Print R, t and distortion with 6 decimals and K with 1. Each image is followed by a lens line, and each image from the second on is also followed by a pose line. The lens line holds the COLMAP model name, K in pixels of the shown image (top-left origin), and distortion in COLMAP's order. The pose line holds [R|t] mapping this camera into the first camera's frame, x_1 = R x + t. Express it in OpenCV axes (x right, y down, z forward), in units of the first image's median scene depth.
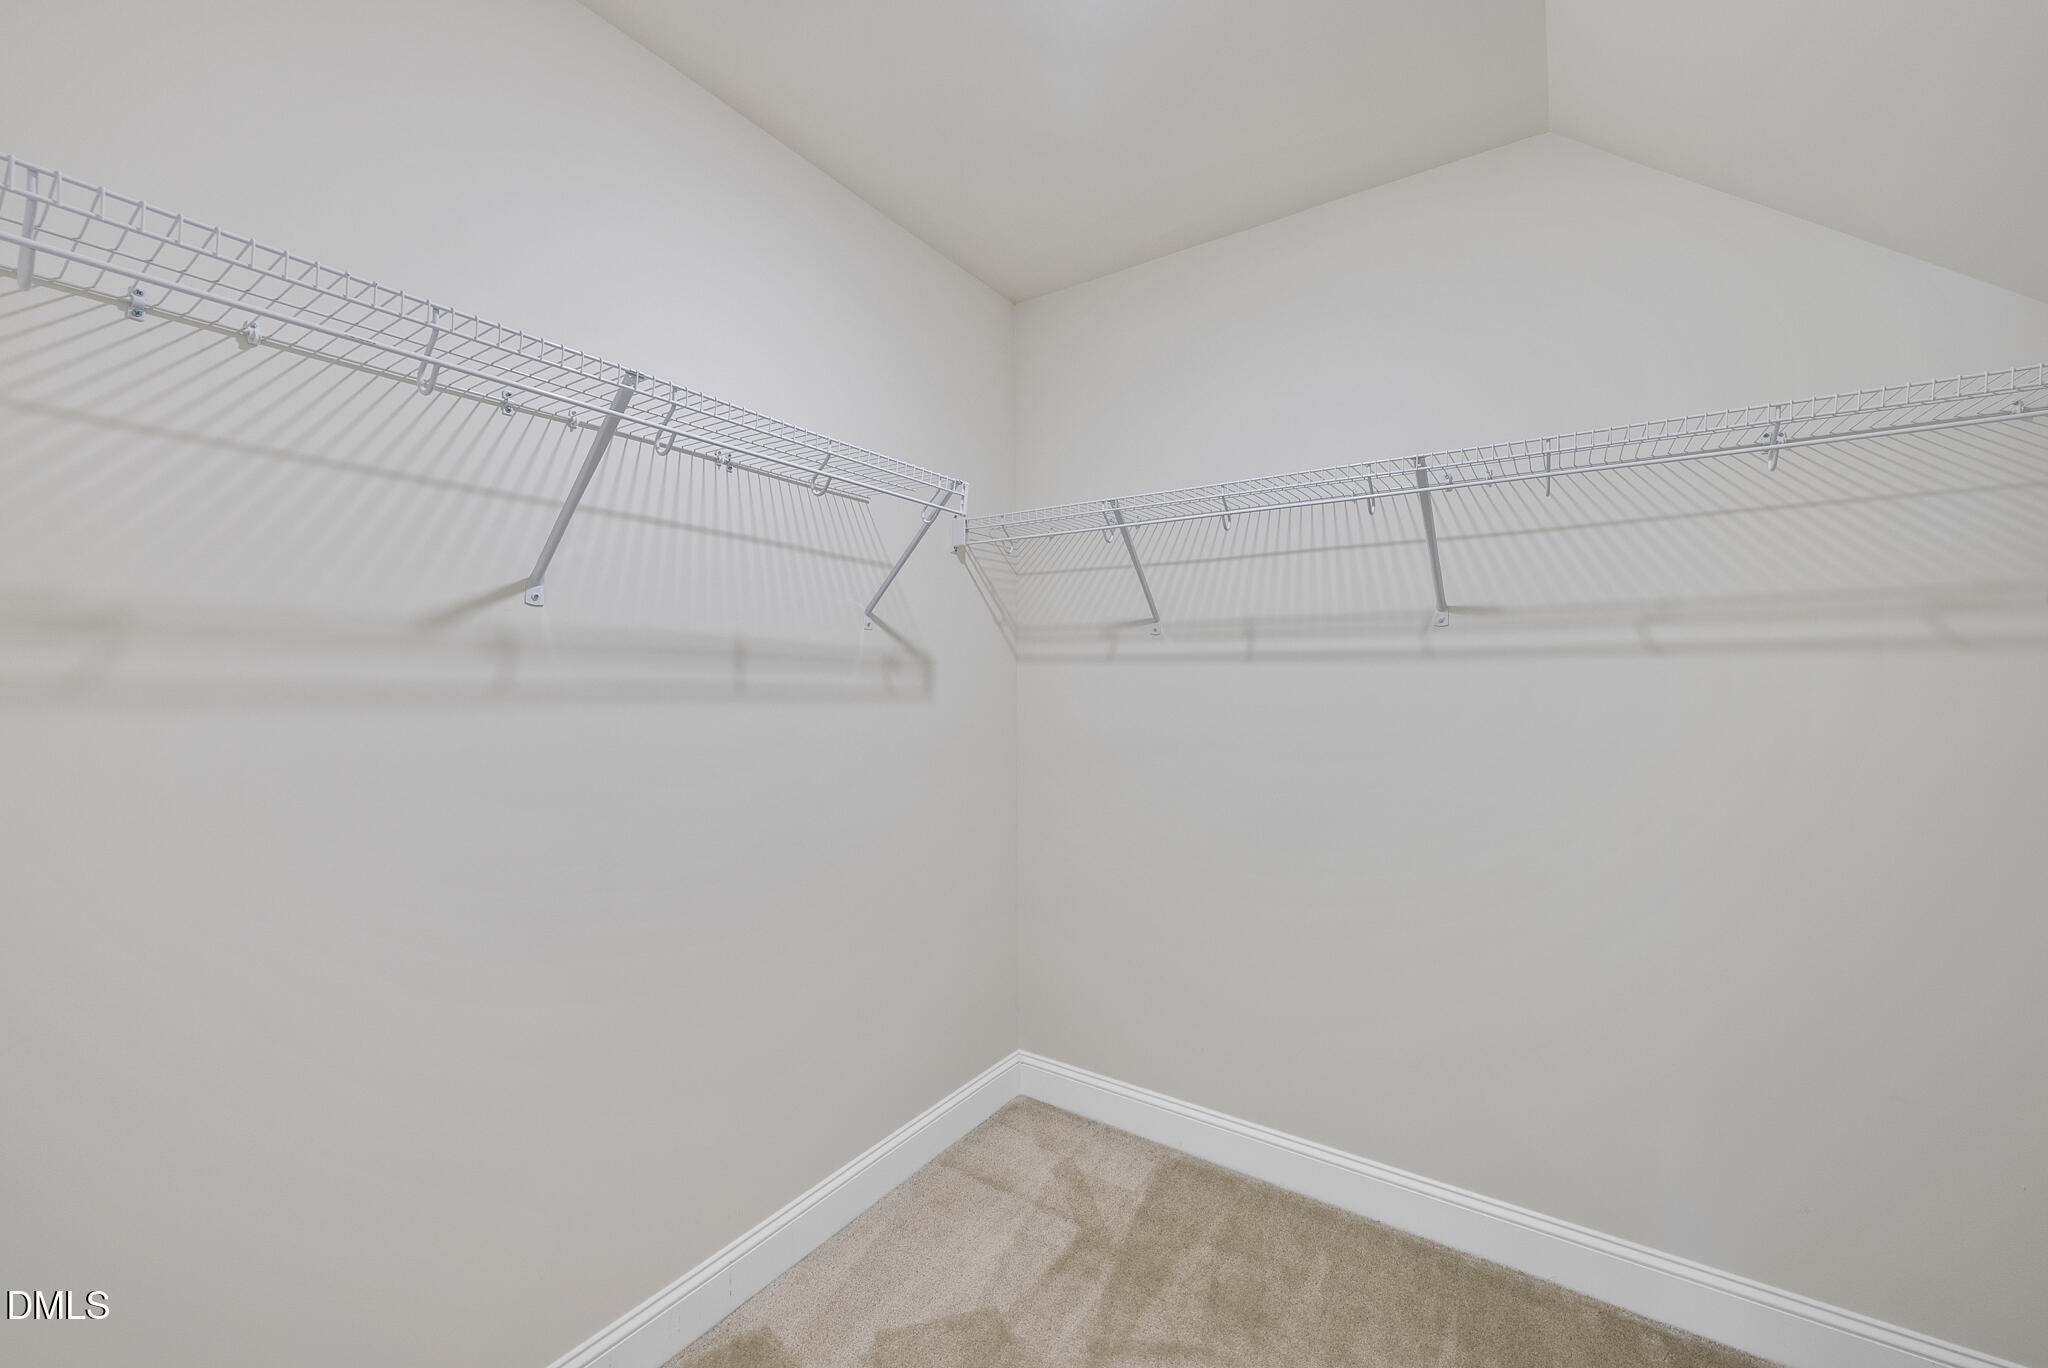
lens RADIAL K [[808.7, 0, 1027.0], [0, 808.7, 685.7], [0, 0, 1]] dist [-0.001877, -0.000100]
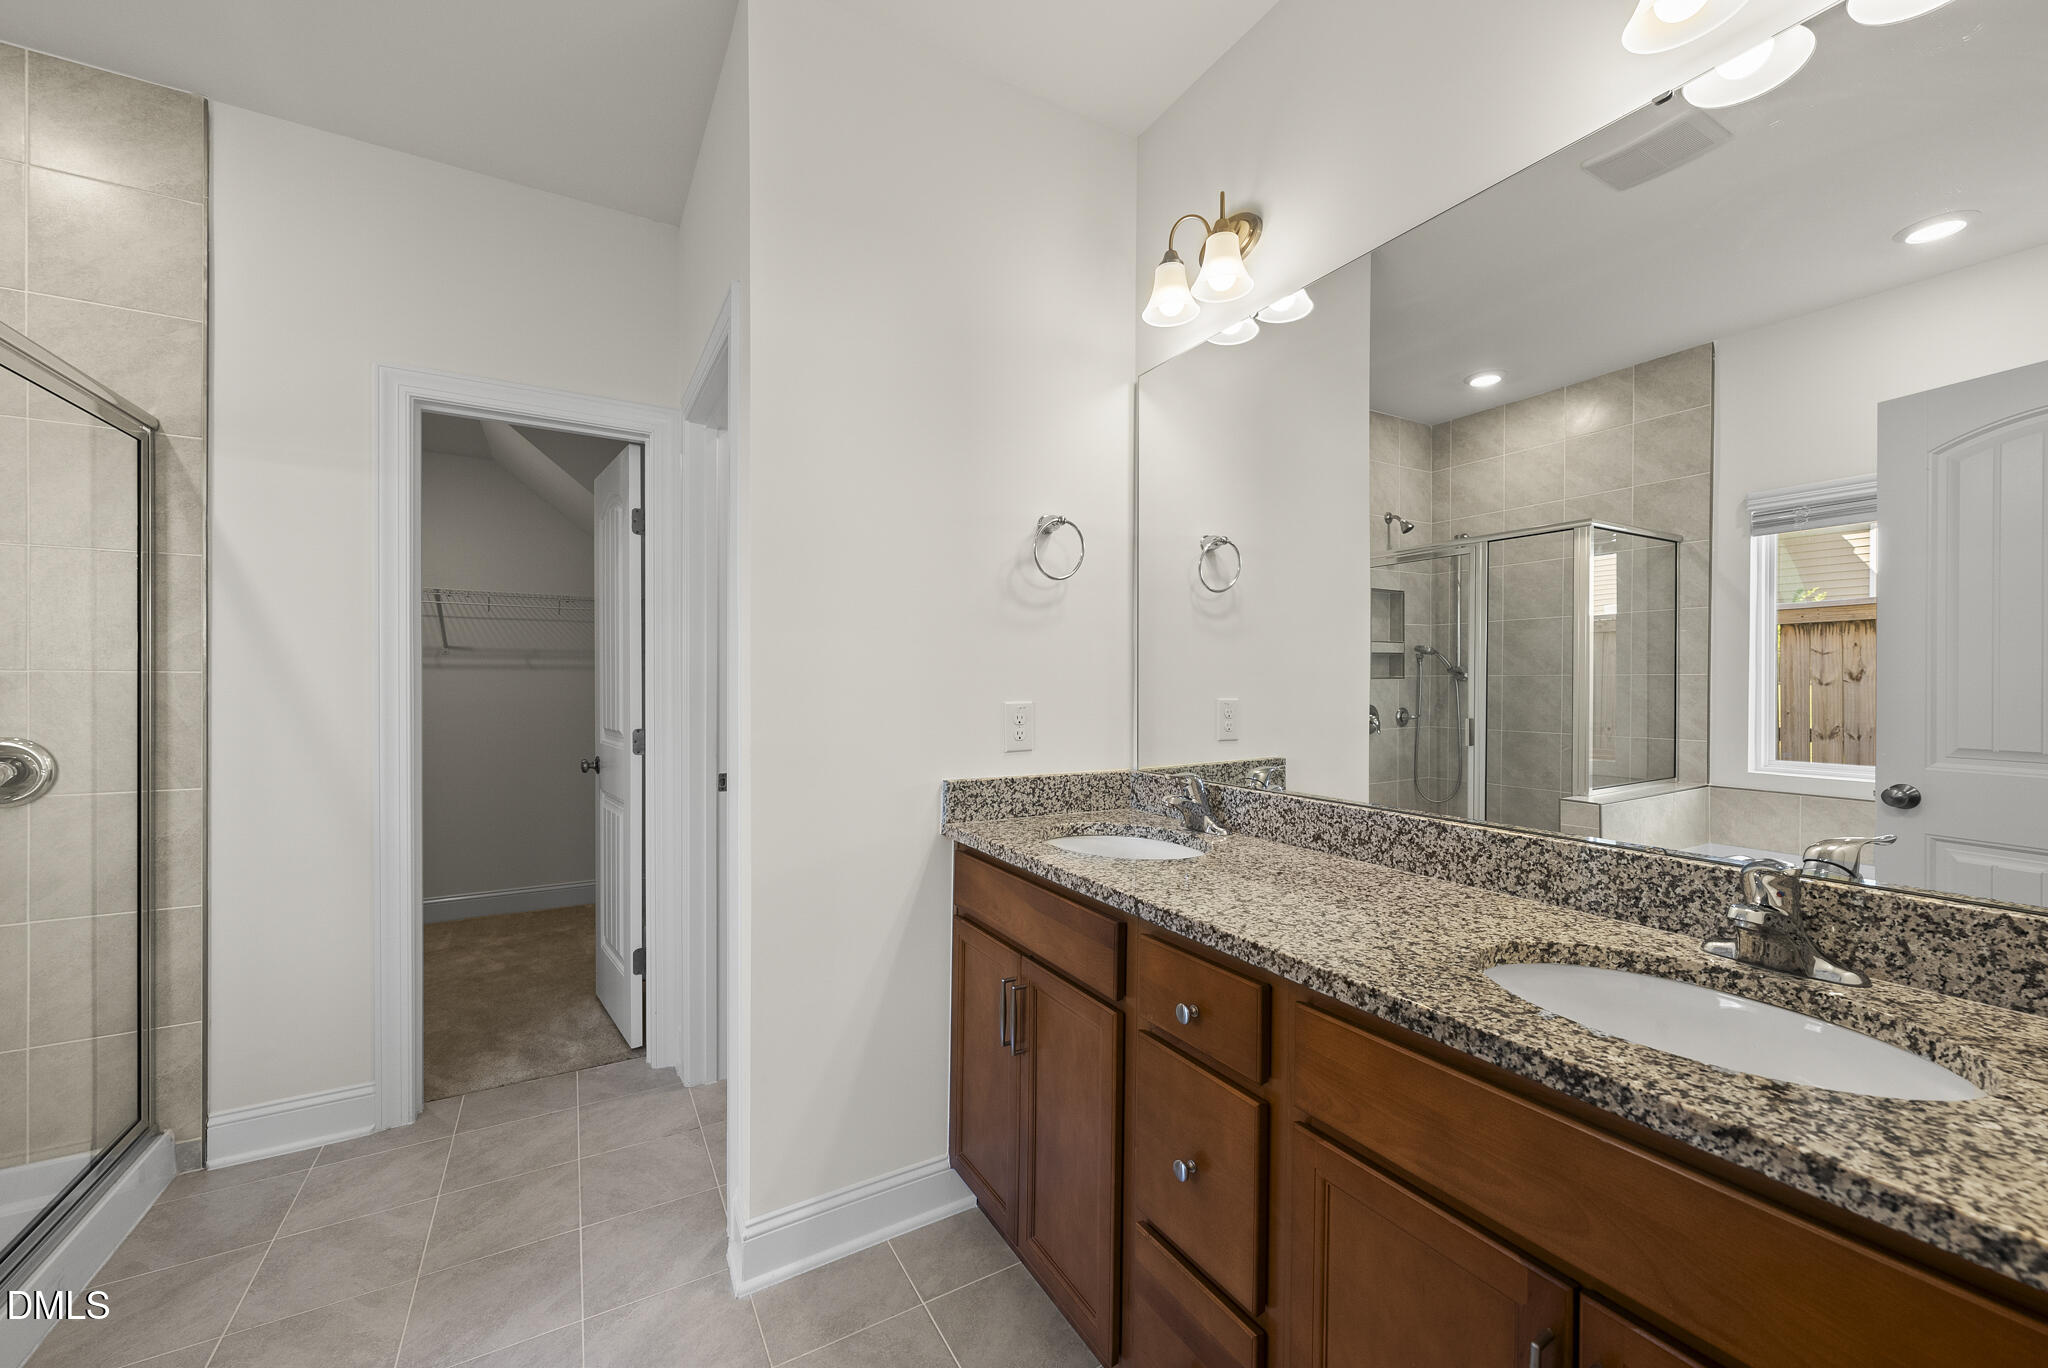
lens RADIAL K [[808.7, 0, 1027.0], [0, 808.7, 685.7], [0, 0, 1]] dist [-0.001877, -0.000100]
pose [[0.447467, -0.003743, 0.894293, -0.808638], [0.001863, 0.999993, 0.003253, 0.009837], [-0.894298, 0.000211, 0.447471, -1.518191]]
